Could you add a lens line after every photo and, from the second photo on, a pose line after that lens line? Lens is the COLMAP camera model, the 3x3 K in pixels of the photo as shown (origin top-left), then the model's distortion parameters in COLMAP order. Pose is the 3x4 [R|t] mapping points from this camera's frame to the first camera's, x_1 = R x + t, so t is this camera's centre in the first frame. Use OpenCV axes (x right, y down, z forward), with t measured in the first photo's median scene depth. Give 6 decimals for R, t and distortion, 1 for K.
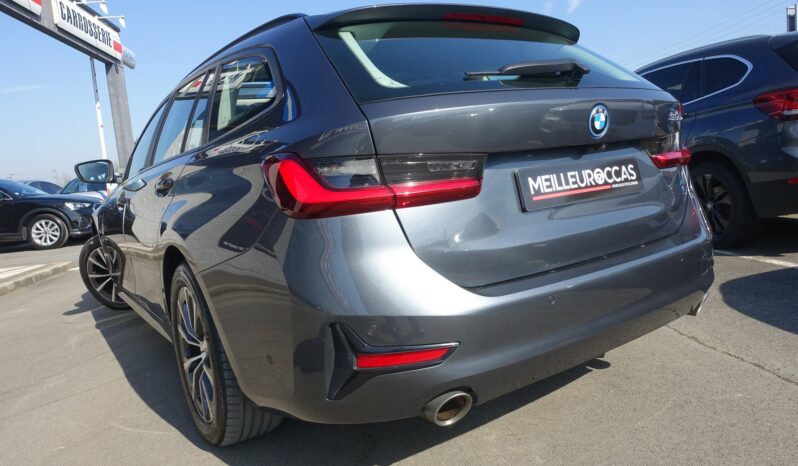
lens RADIAL K [[536.1, 0, 399.0], [0, 536.1, 233.0], [0, 0, 1]] dist [0.000346, 0.000879]
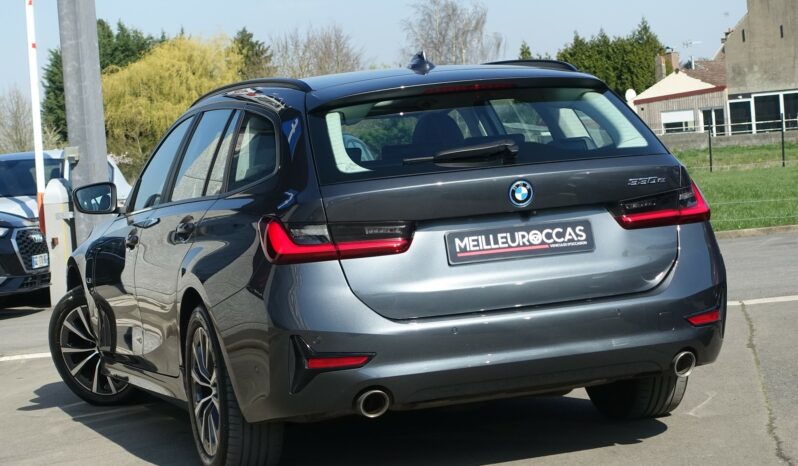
lens RADIAL K [[1843.3, 0, 399.0], [0, 1843.3, 233.0], [0, 0, 1]] dist [-0.036325, -0.036656]
pose [[0.961455, 0.026284, -0.273703, 1.174400], [-0.041857, 0.997810, -0.051216, 0.101901], [0.271757, 0.060699, 0.960450, -2.905361]]
